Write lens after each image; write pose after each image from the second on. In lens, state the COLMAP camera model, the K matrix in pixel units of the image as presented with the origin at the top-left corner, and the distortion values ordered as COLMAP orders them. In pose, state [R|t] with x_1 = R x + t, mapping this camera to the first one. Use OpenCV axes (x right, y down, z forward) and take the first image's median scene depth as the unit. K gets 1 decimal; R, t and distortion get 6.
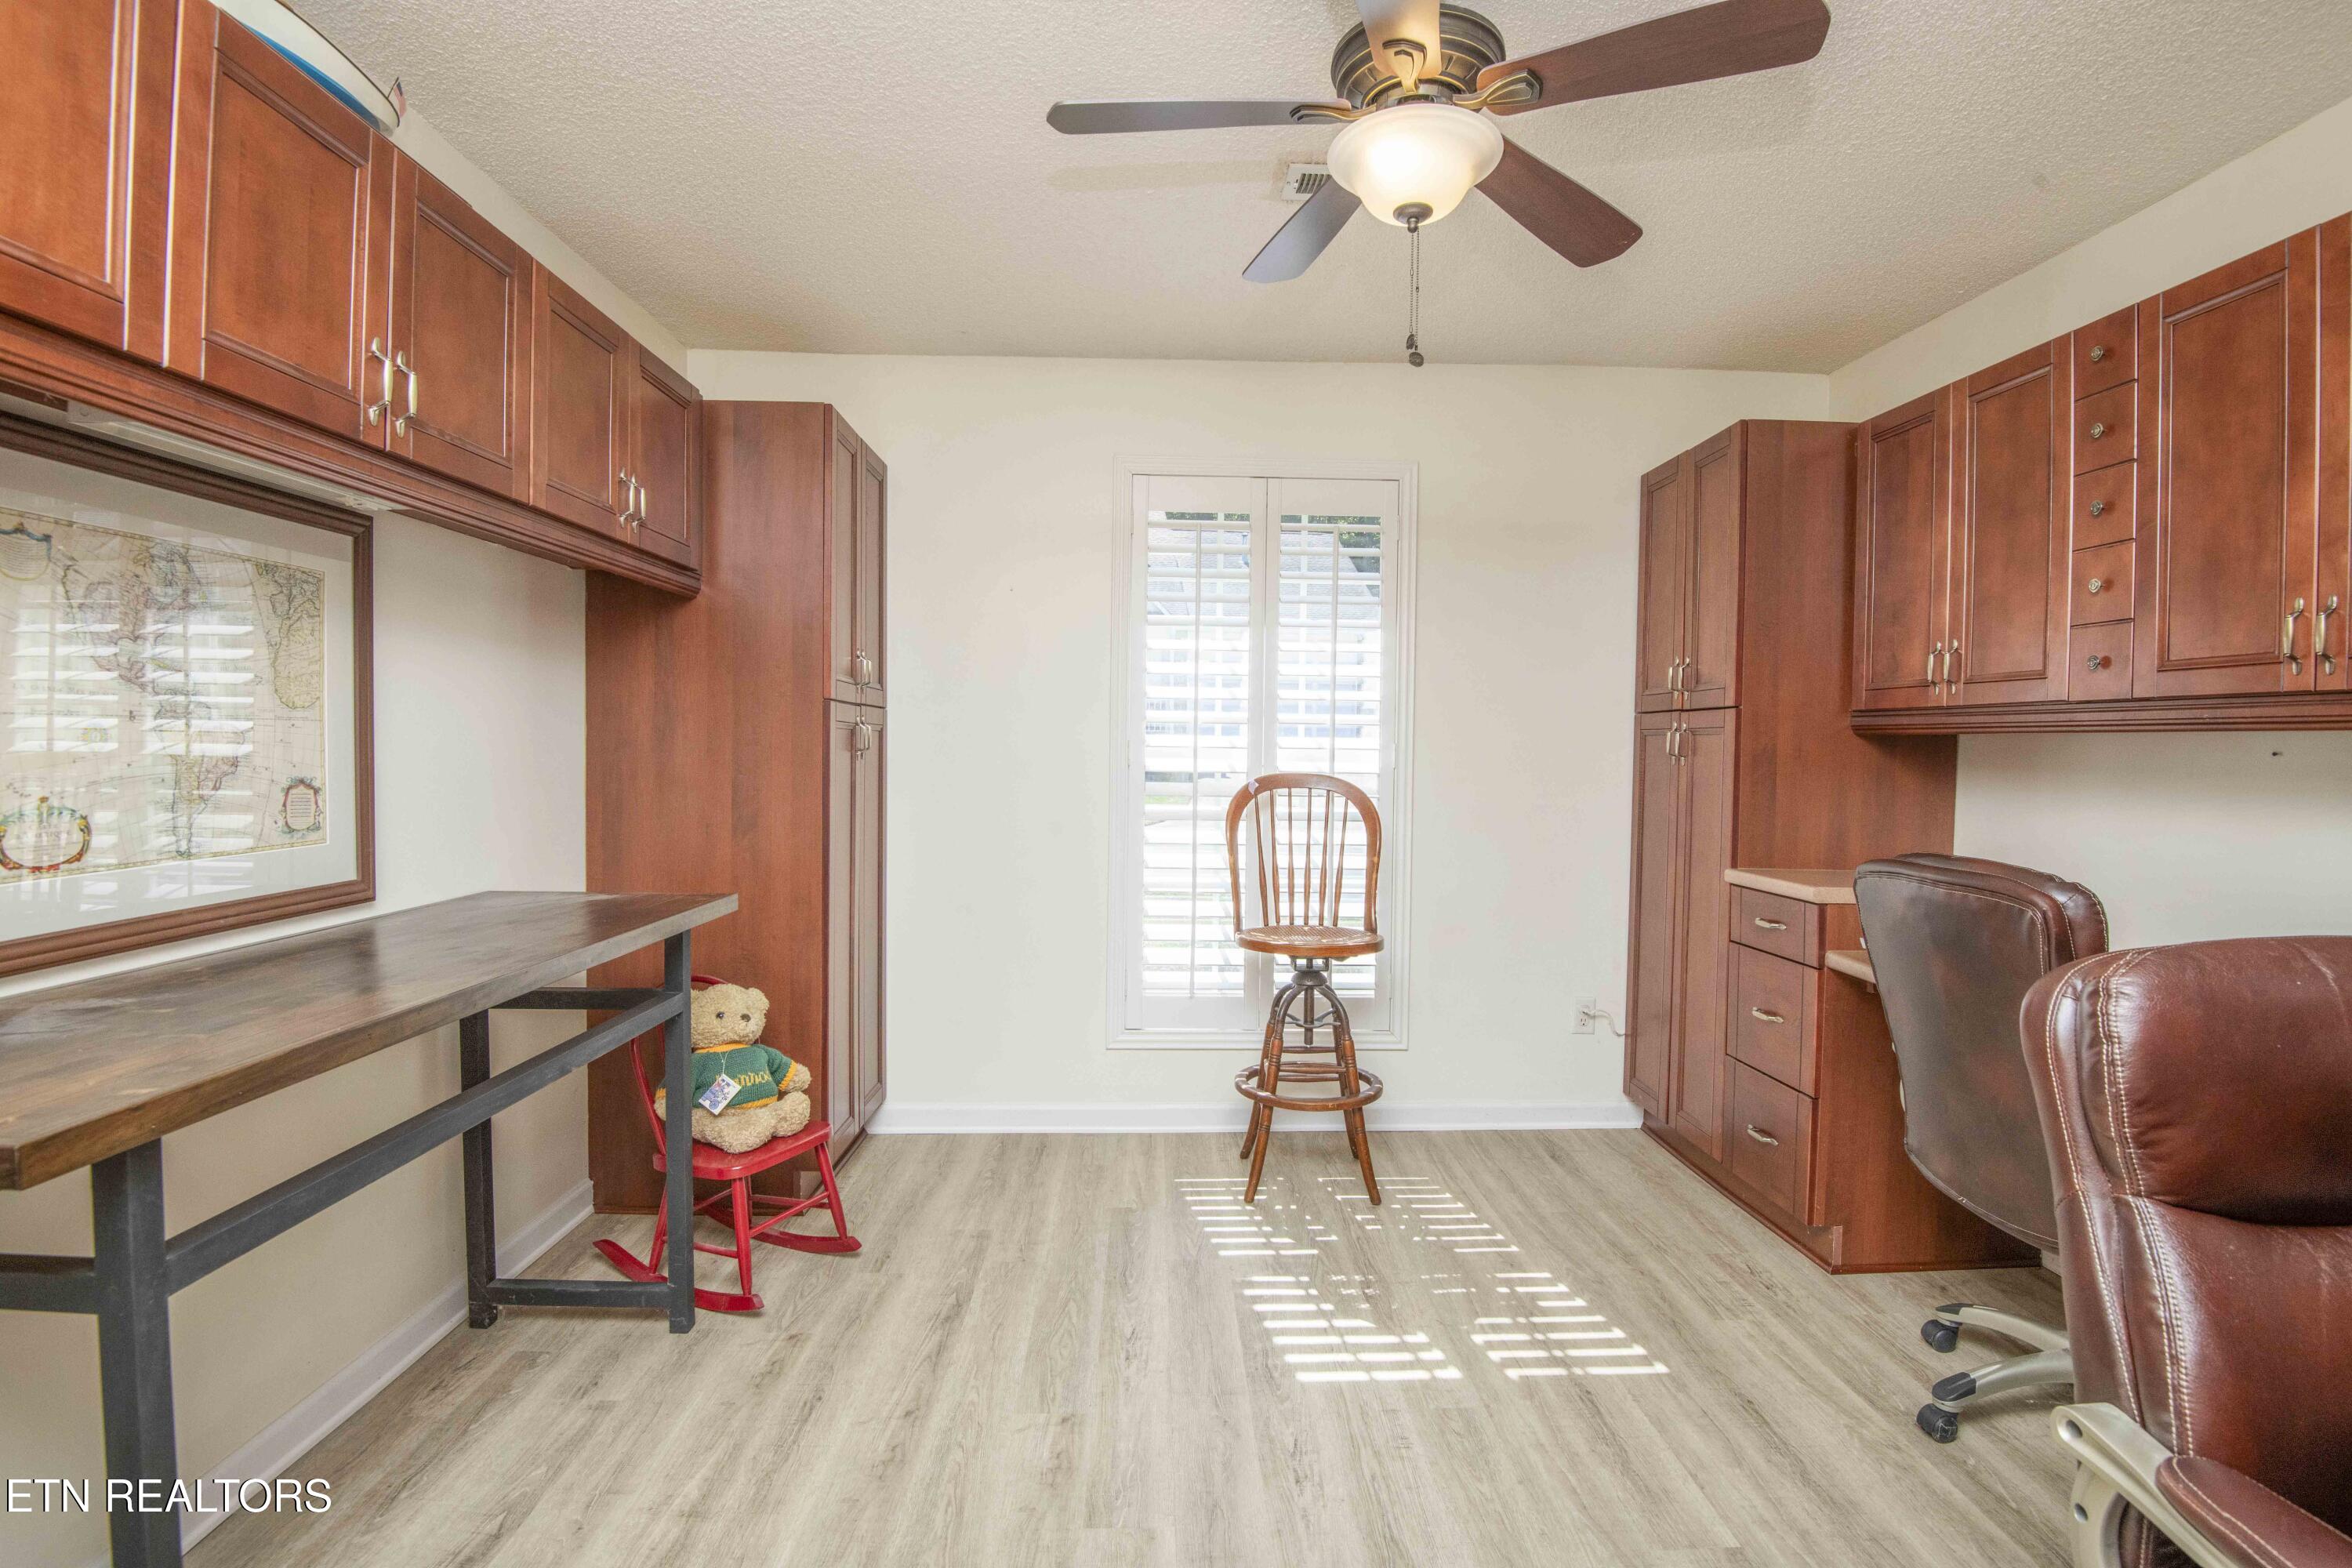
lens RADIAL K [[1088.9, 0, 1188.5], [0, 1088.9, 782.7], [0, 0, 1]] dist [-0.012476, -0.017856]
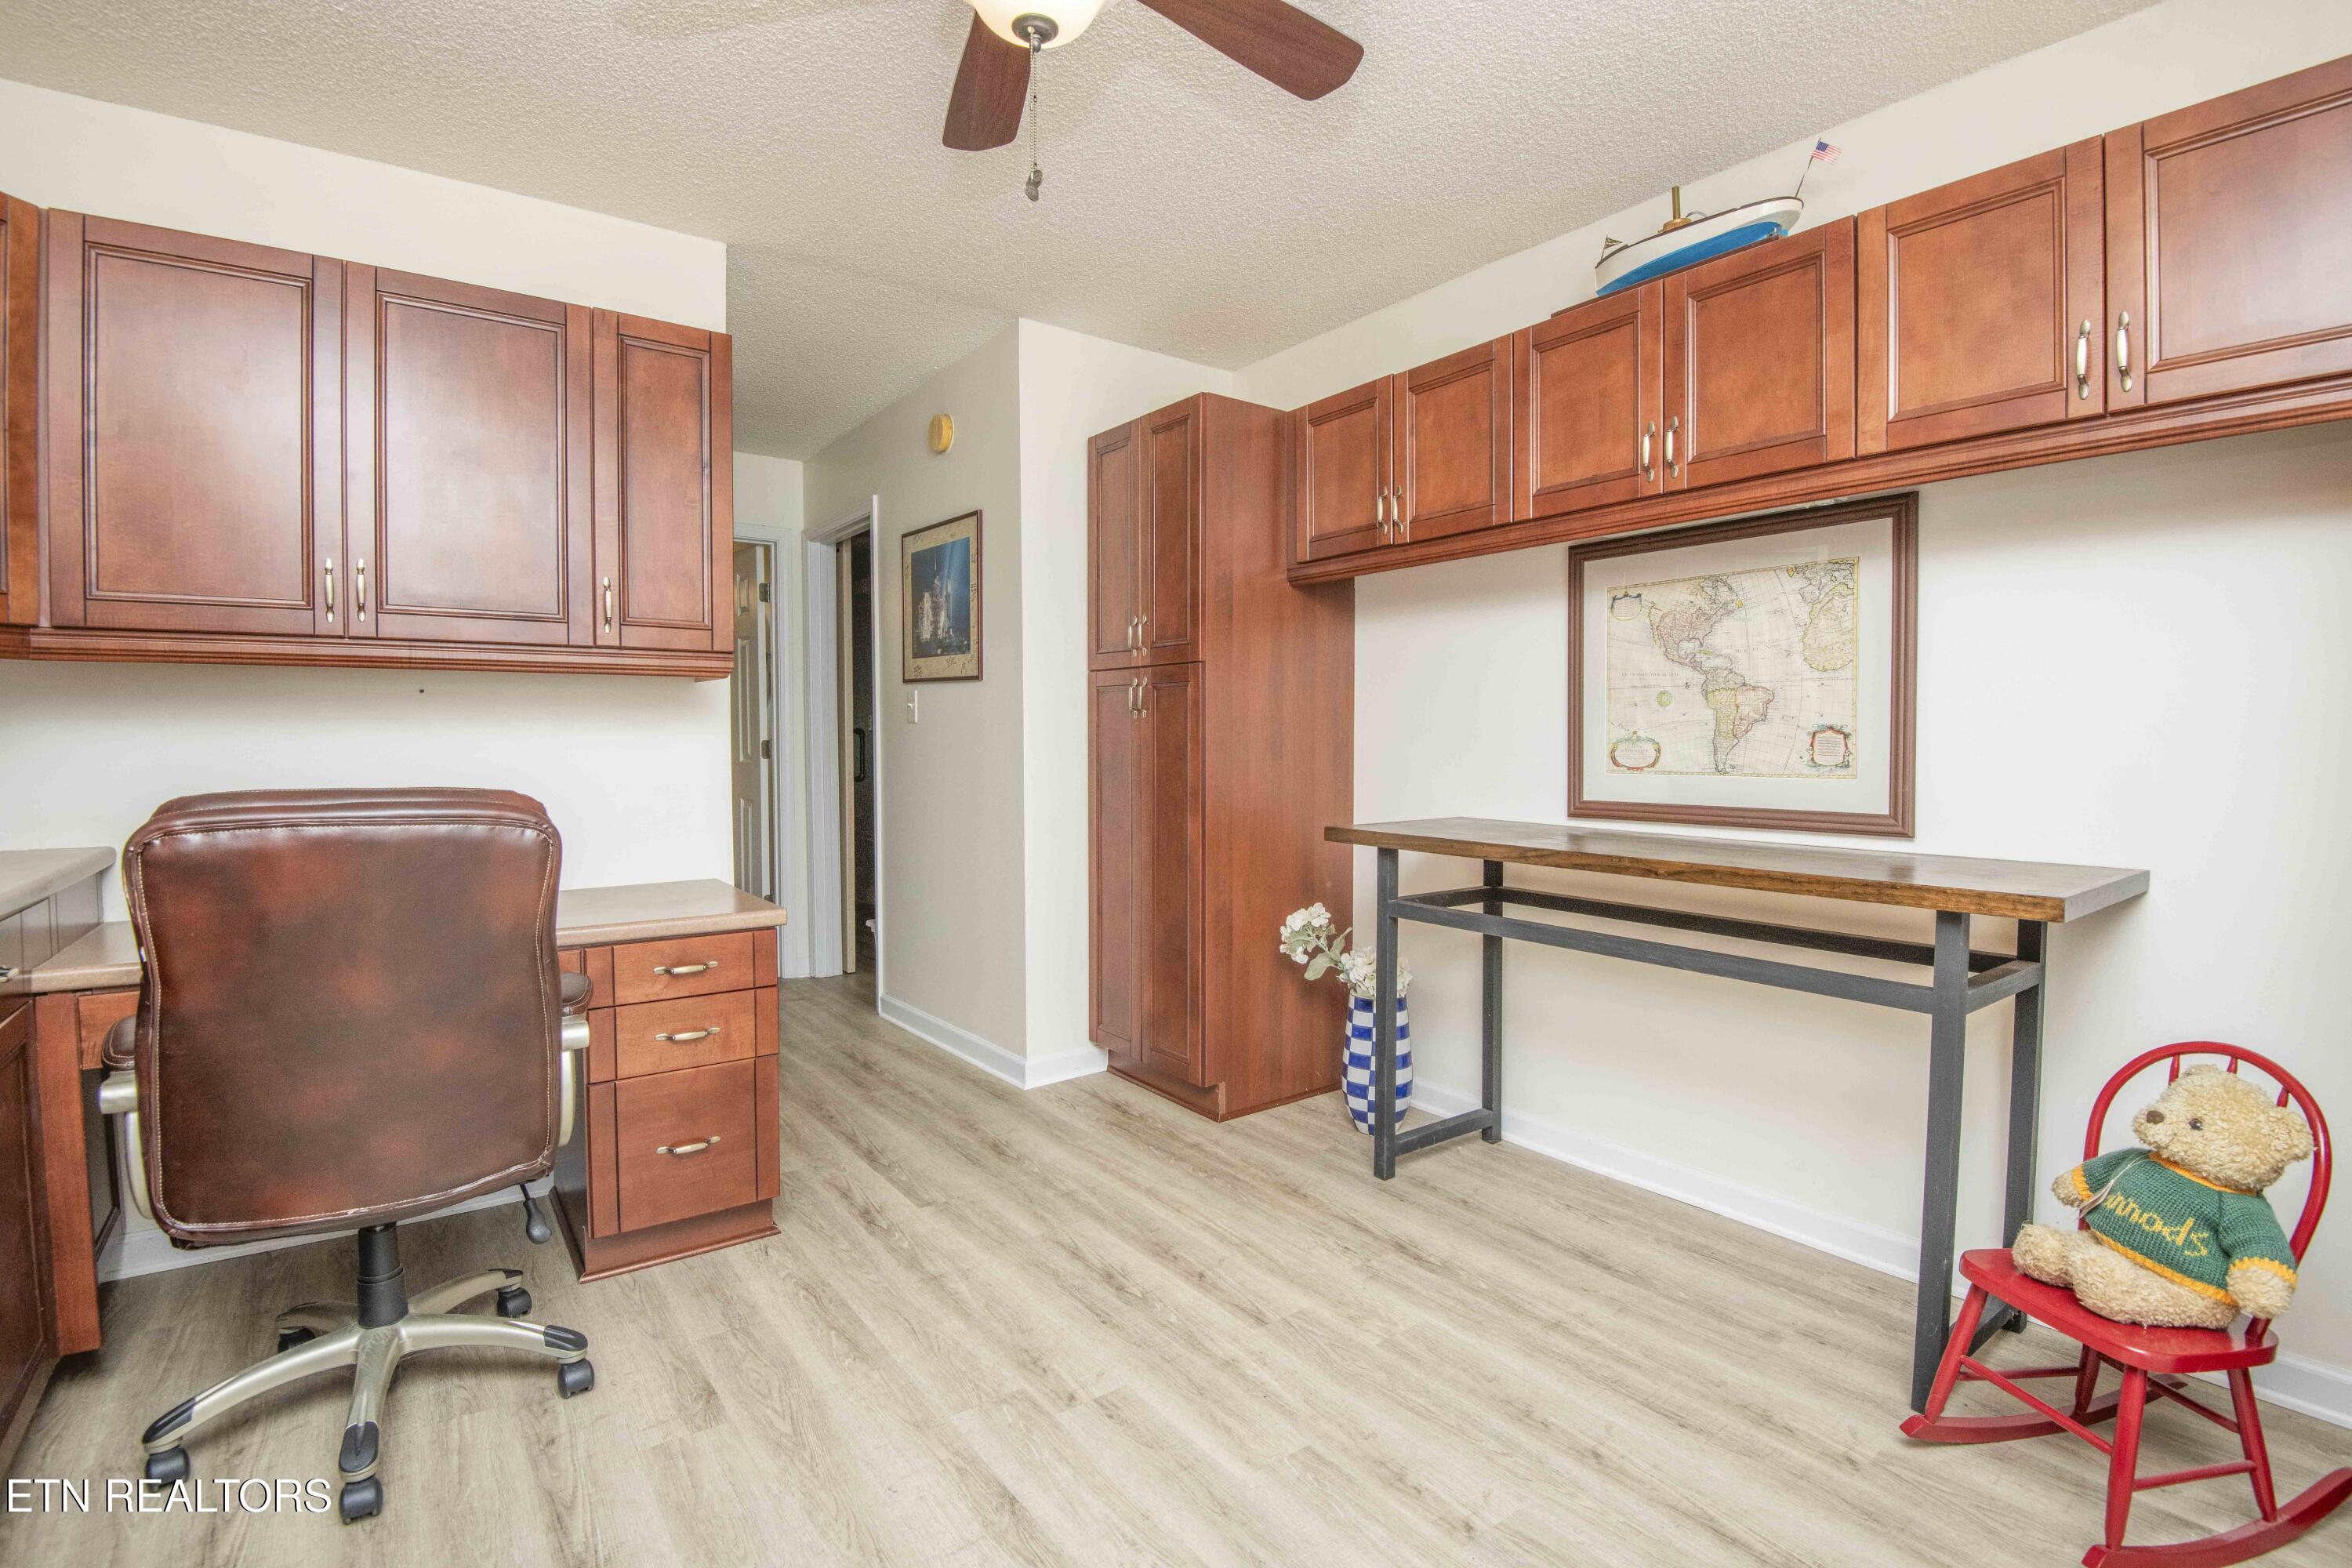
lens RADIAL K [[1088.9, 0, 1188.5], [0, 1088.9, 782.7], [0, 0, 1]] dist [-0.012476, -0.017856]
pose [[-0.817243, 0.016484, -0.576057, 0.541984], [-0.023638, 0.997791, 0.062087, 0.002111], [0.575808, 0.064357, -0.815048, 1.619877]]
